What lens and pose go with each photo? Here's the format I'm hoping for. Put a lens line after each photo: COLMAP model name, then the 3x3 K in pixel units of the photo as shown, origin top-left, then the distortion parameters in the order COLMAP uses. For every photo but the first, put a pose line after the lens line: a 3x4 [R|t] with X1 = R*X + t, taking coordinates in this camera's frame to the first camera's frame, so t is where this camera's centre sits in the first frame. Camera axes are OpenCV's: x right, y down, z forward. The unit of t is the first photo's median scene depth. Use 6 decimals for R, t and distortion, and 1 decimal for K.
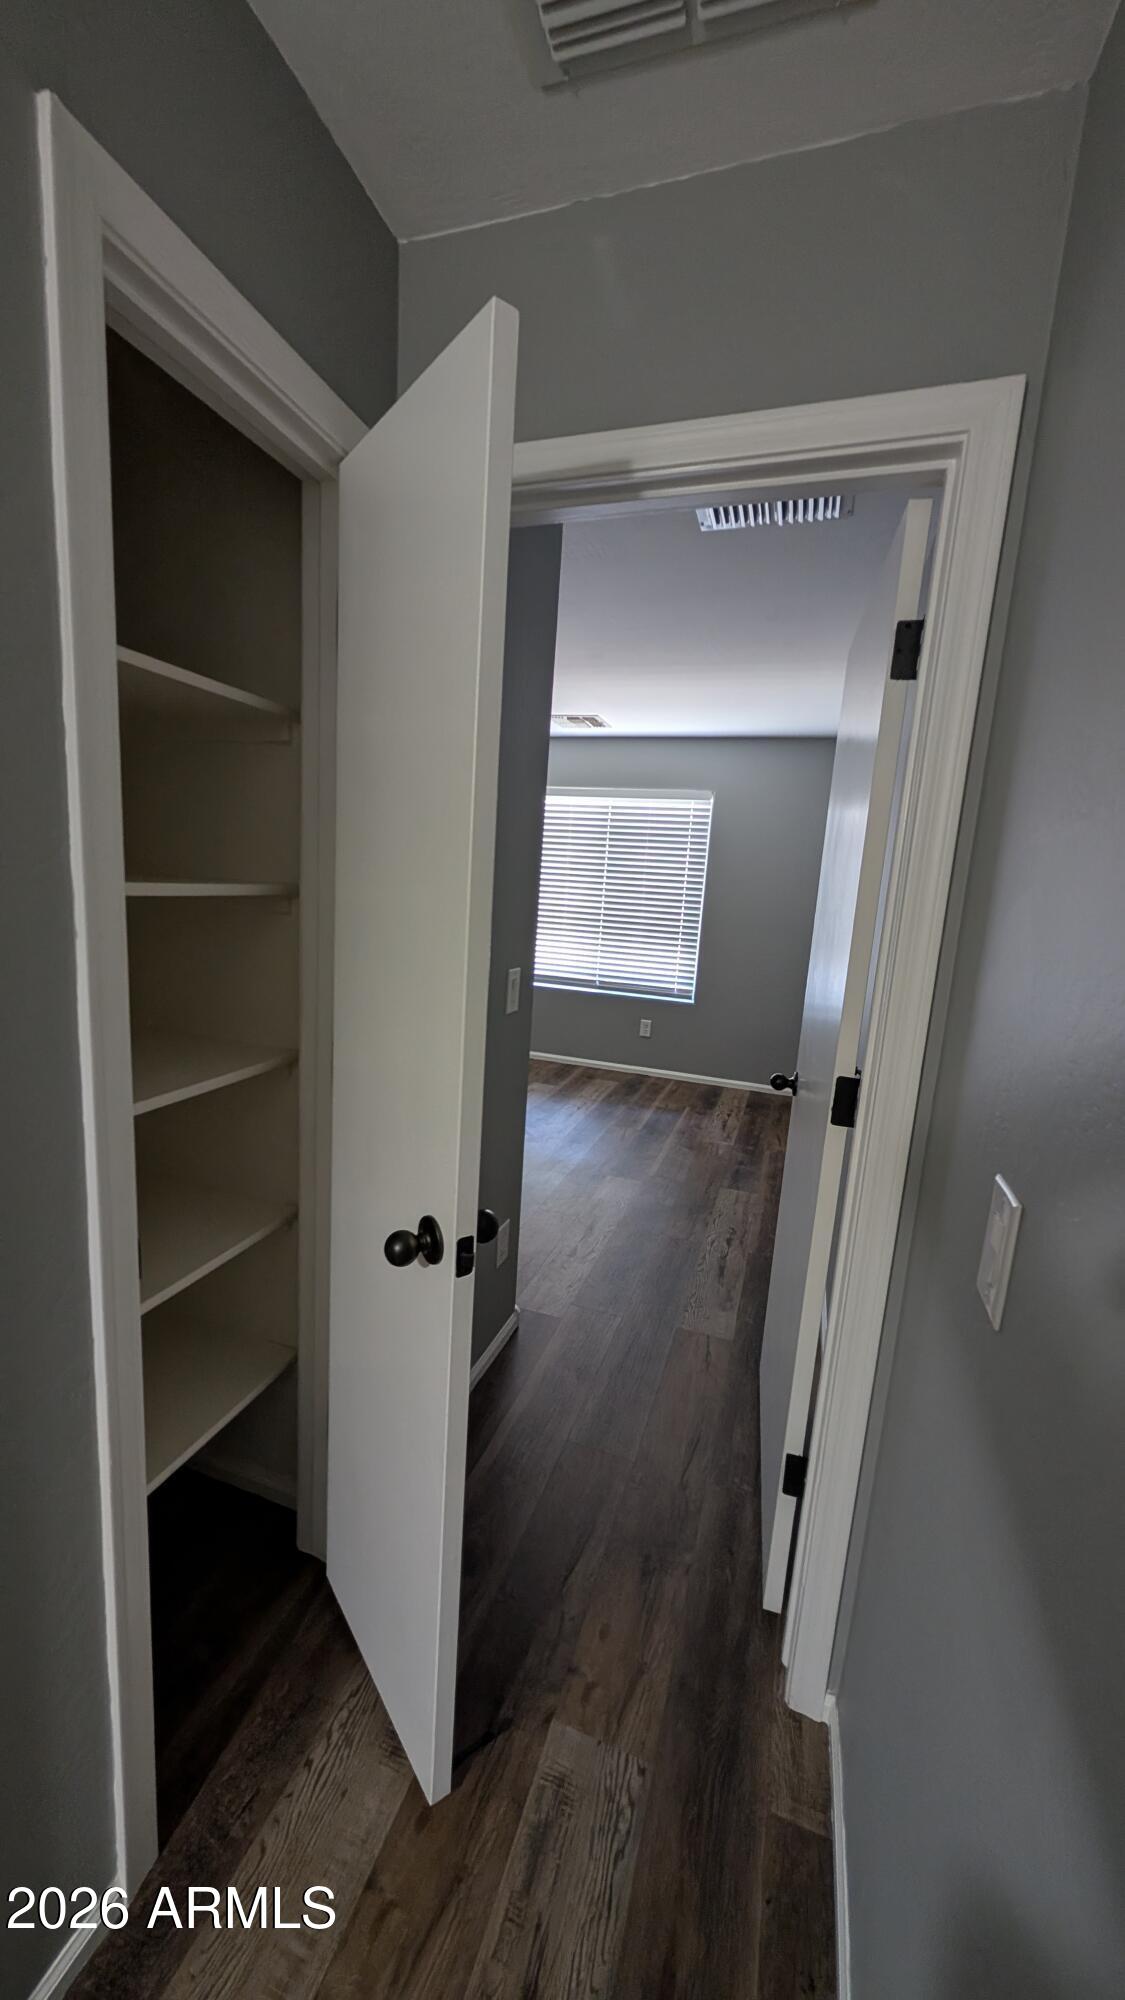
lens RADIAL K [[729.0, 0, 557.3], [0, 729.0, 1002.5], [0, 0, 1]] dist [0.001101, 0.000276]
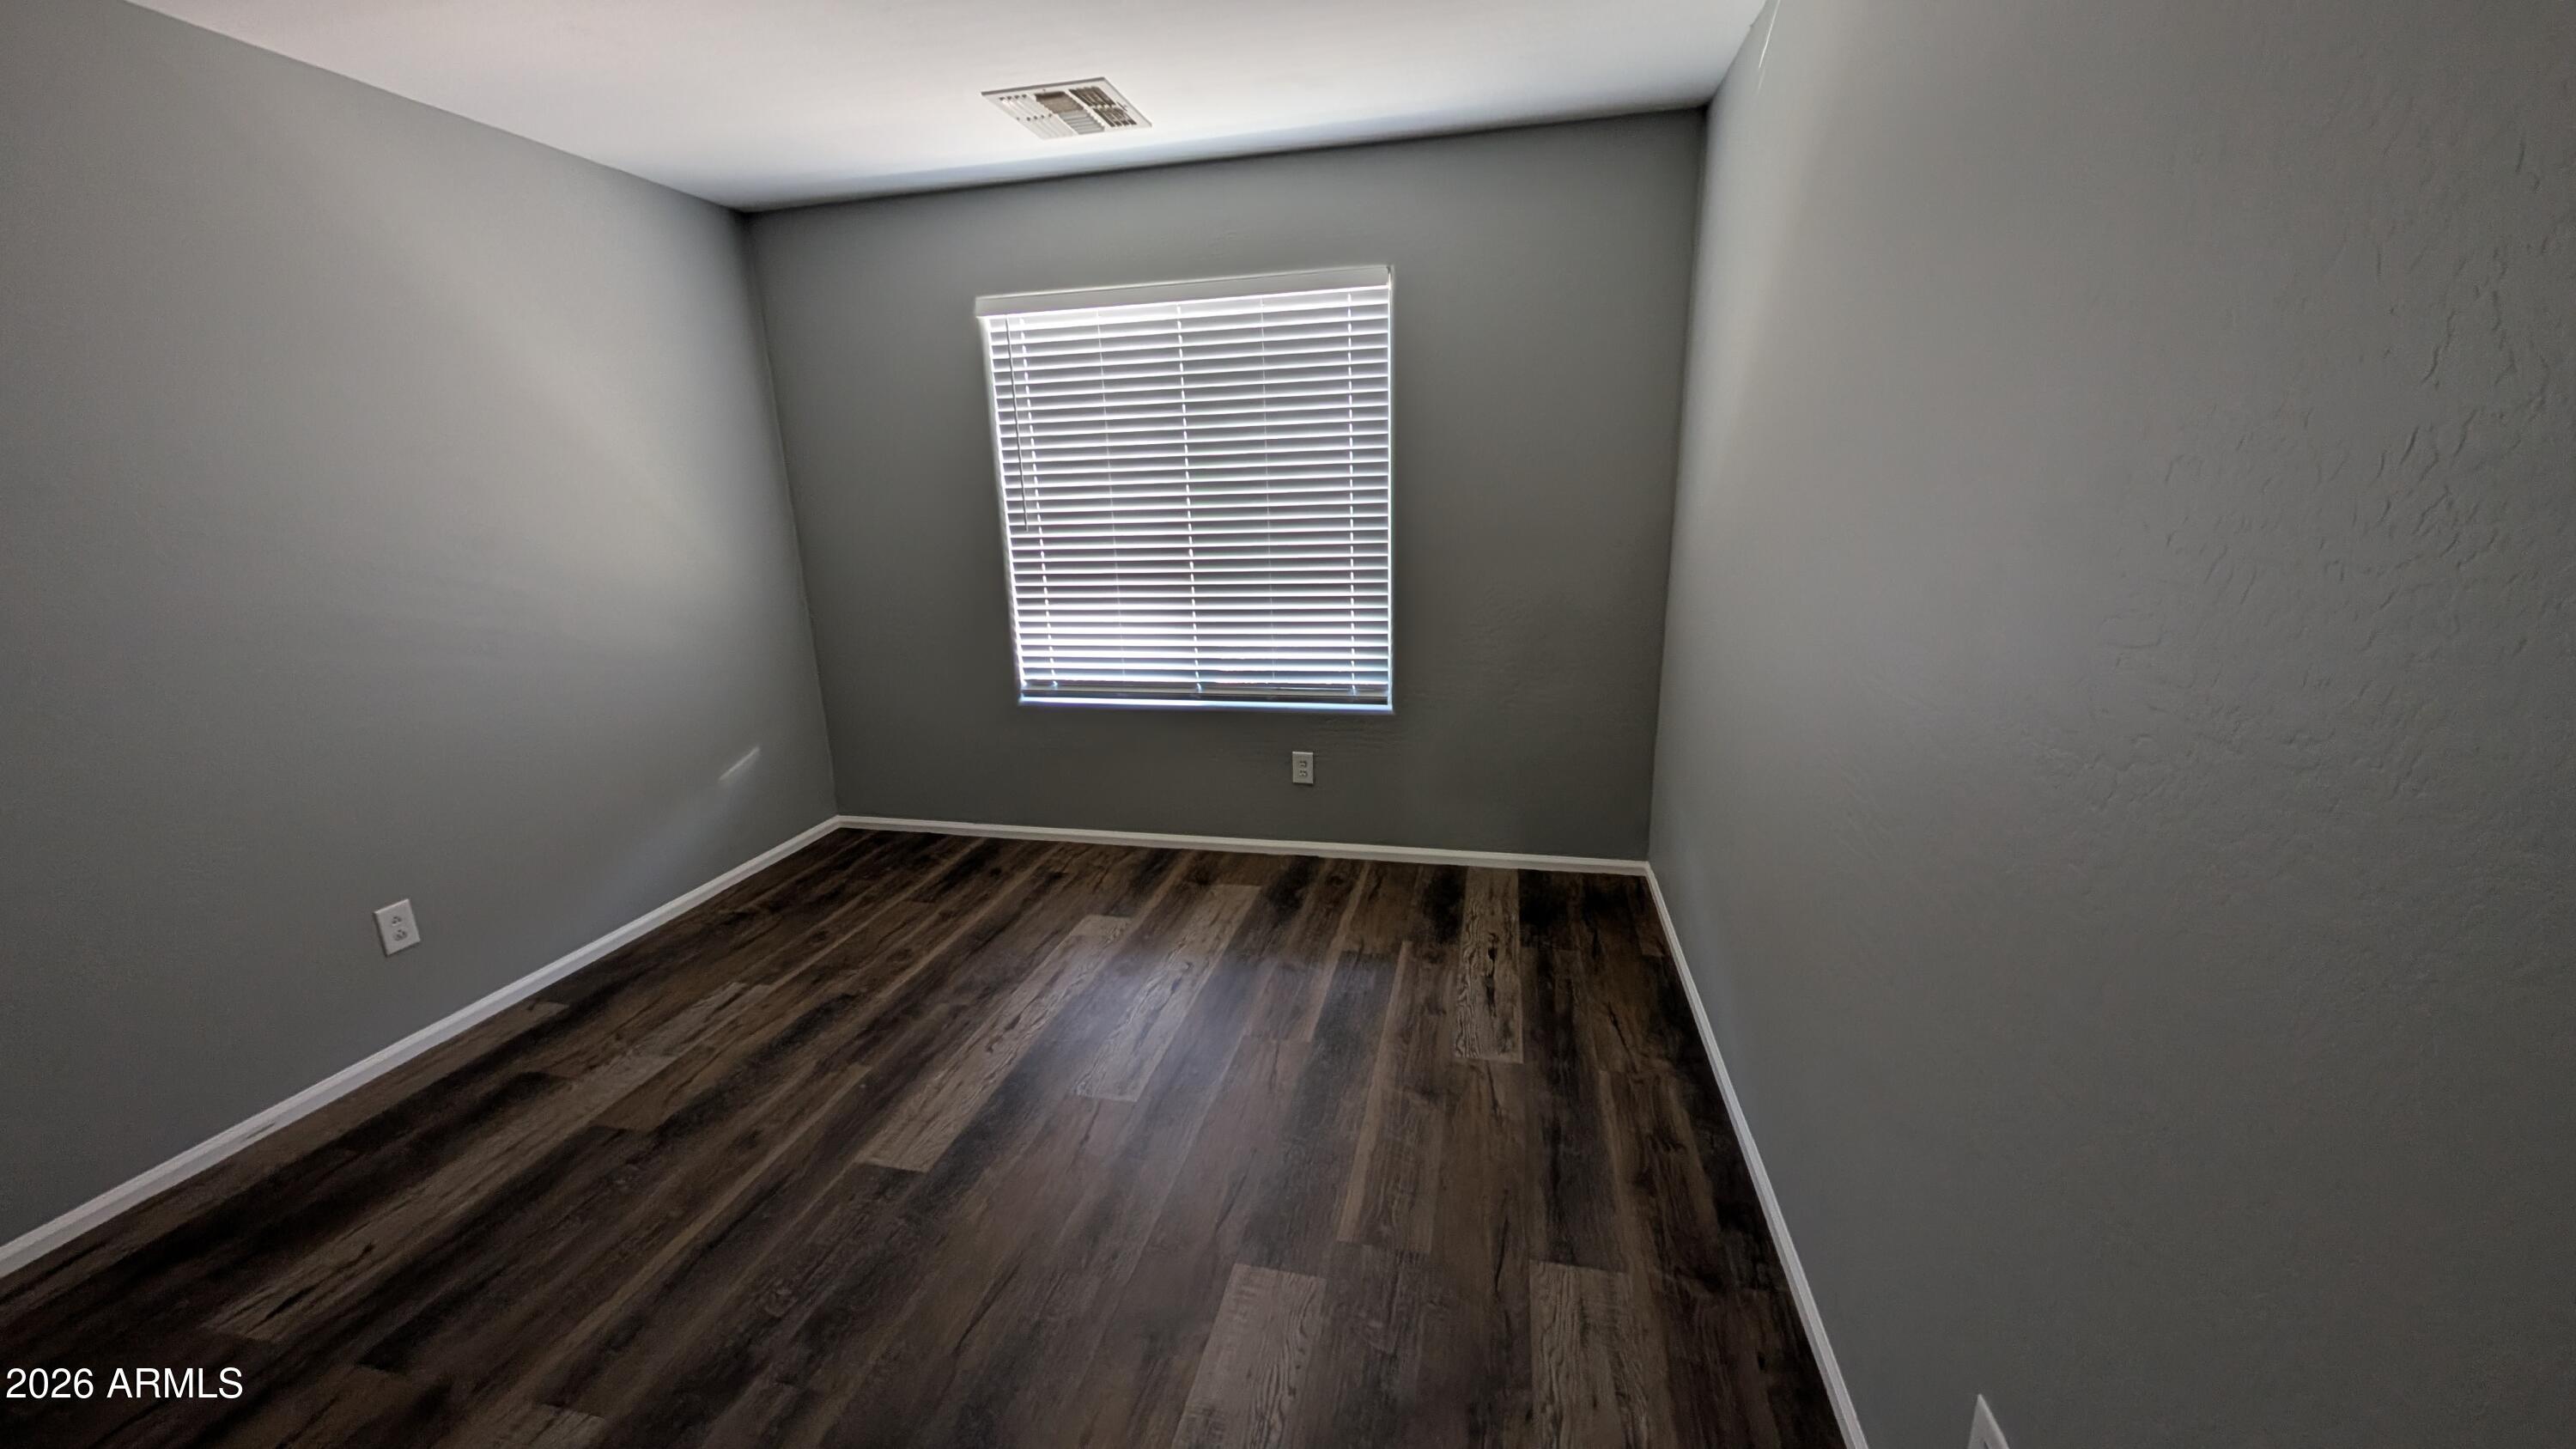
lens RADIAL K [[939.1, 0, 1286.1], [0, 939.1, 727.8], [0, 0, 1]] dist [0.001101, 0.000276]
pose [[0.989569, -0.117521, 0.083324, 0.063139], [0.109828, 0.989722, 0.091584, -0.058287], [-0.093231, -0.081478, 0.992305, 0.385925]]
